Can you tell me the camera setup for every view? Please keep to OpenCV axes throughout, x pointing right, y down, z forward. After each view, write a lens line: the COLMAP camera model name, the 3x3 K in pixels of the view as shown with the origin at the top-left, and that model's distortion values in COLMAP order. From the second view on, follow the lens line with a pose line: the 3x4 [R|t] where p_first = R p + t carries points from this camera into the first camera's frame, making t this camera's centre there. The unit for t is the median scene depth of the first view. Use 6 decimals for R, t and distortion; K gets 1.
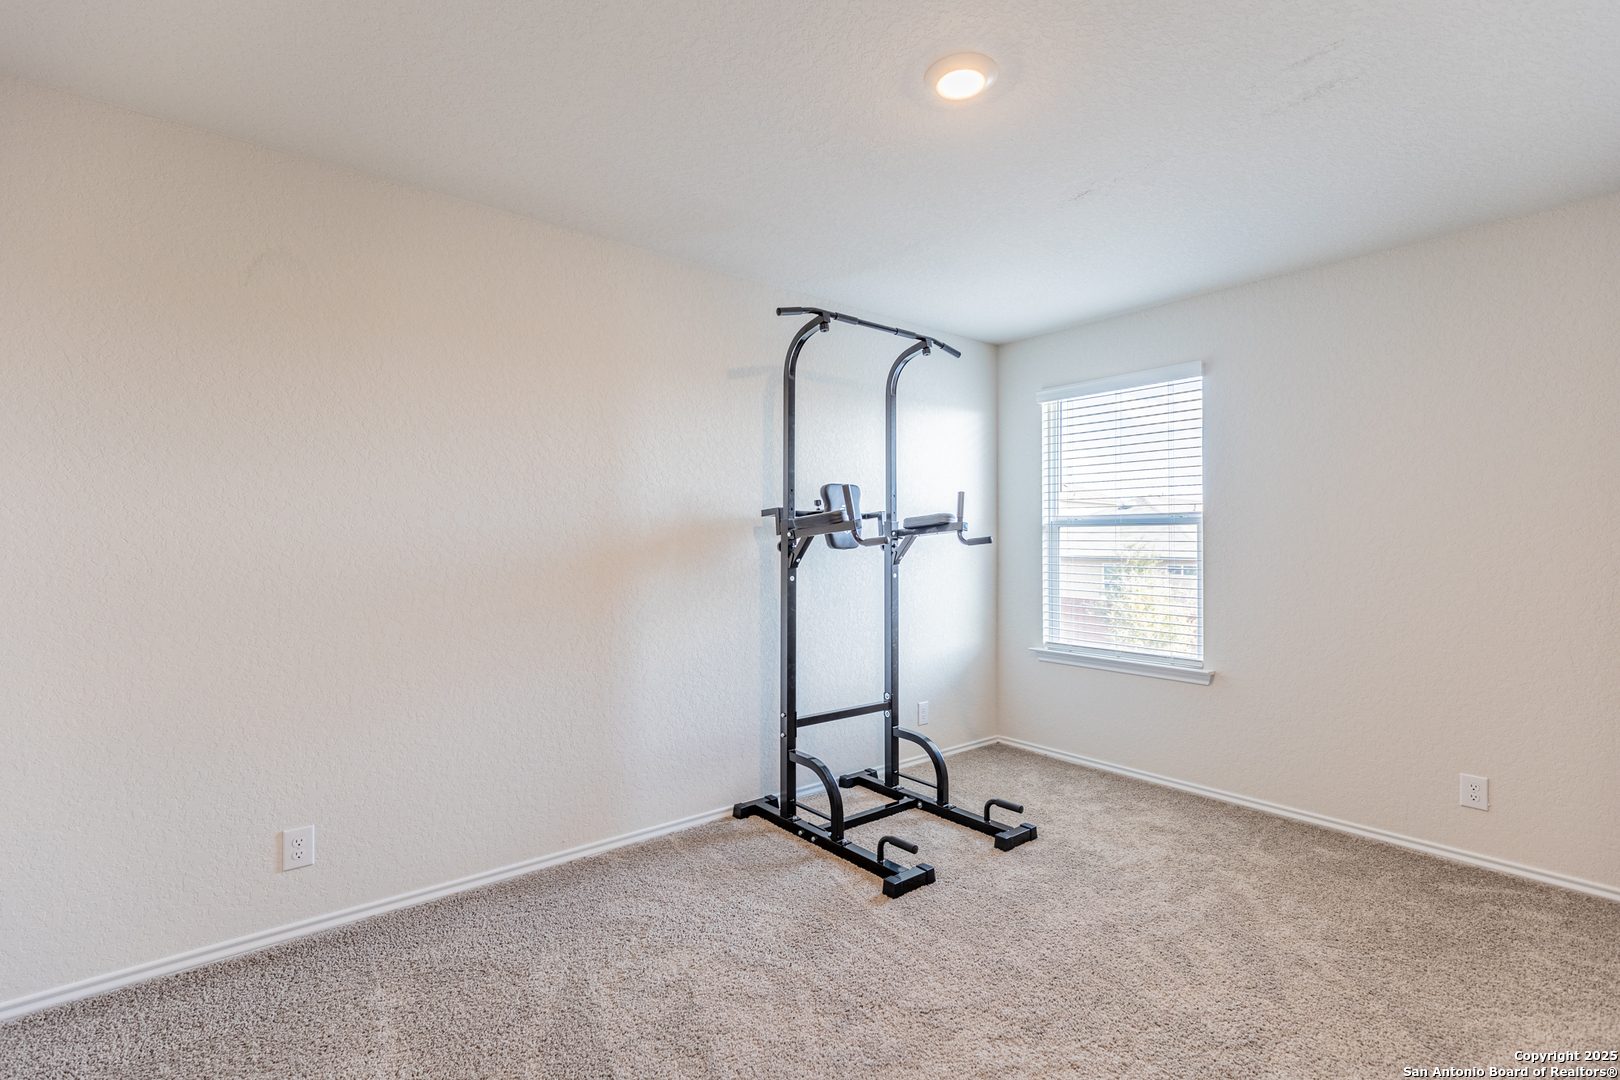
lens RADIAL K [[730.9, 0, 806.0], [0, 730.9, 530.6], [0, 0, 1]] dist [0.010140, 0.000075]
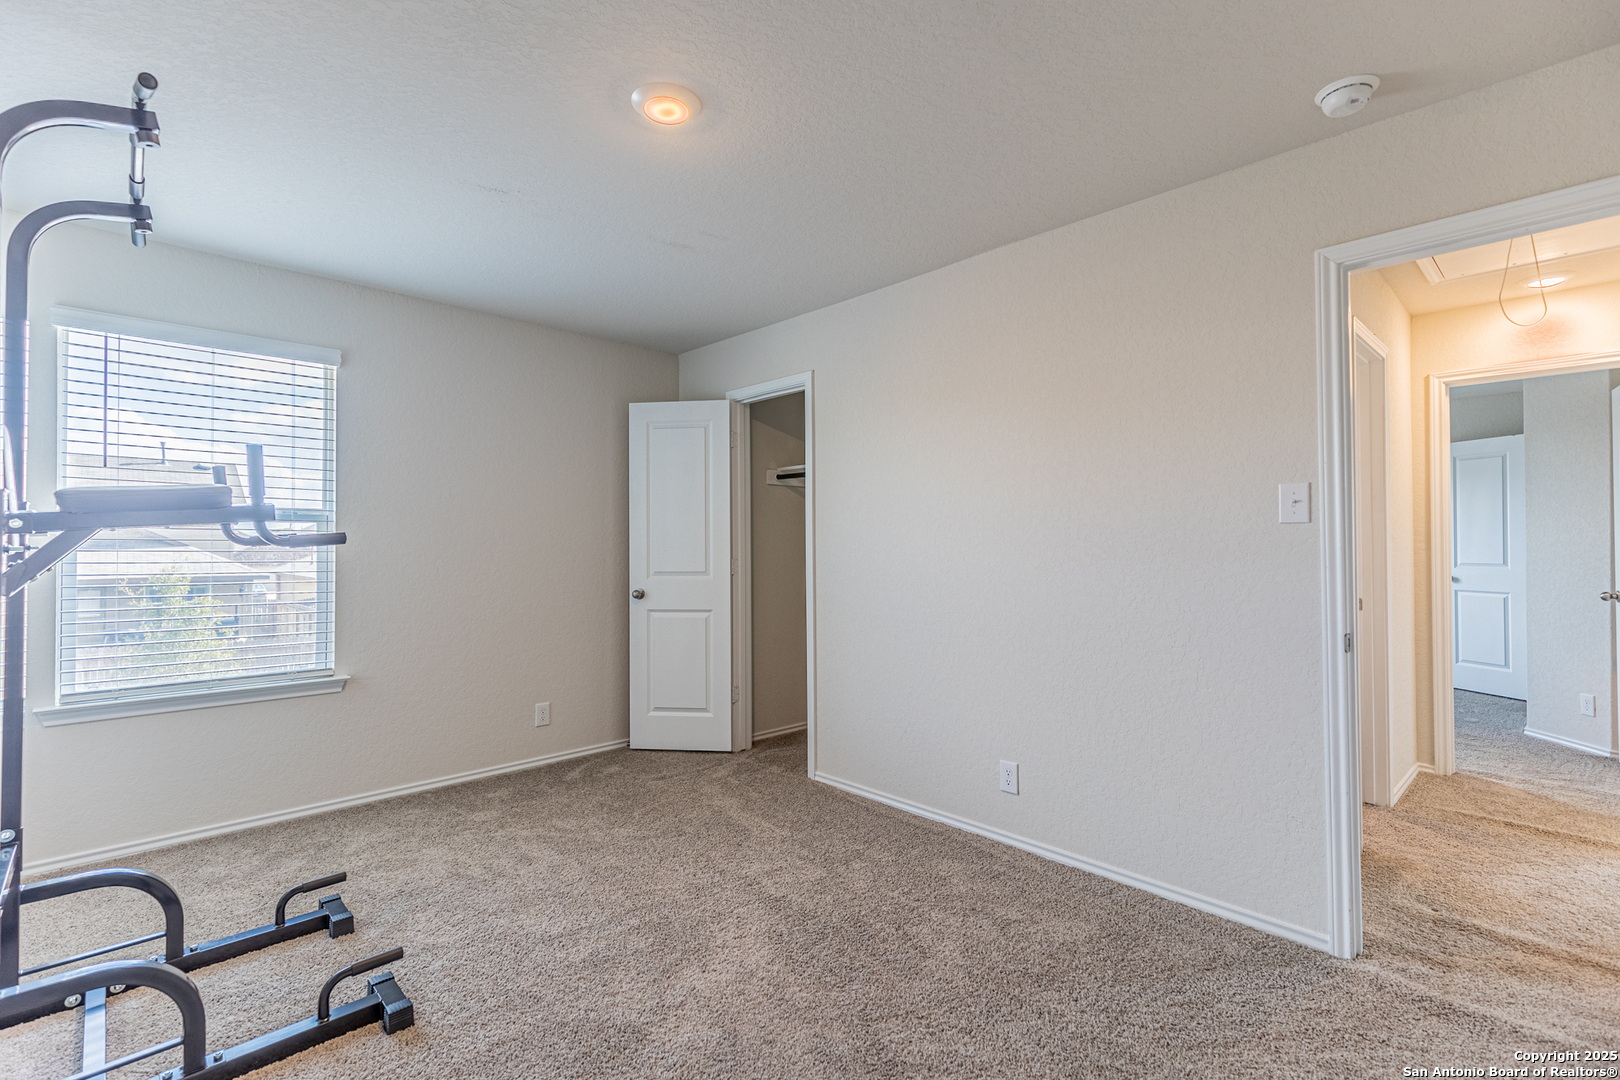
lens RADIAL K [[730.9, 0, 816.6], [0, 730.9, 539.3], [0, 0, 1]] dist [0.010140, 0.000075]
pose [[-0.092468, 0.007901, 0.995684, -0.528259], [-0.019089, 0.999771, -0.009707, 0.010266], [-0.995533, -0.019904, -0.092296, 0.541707]]
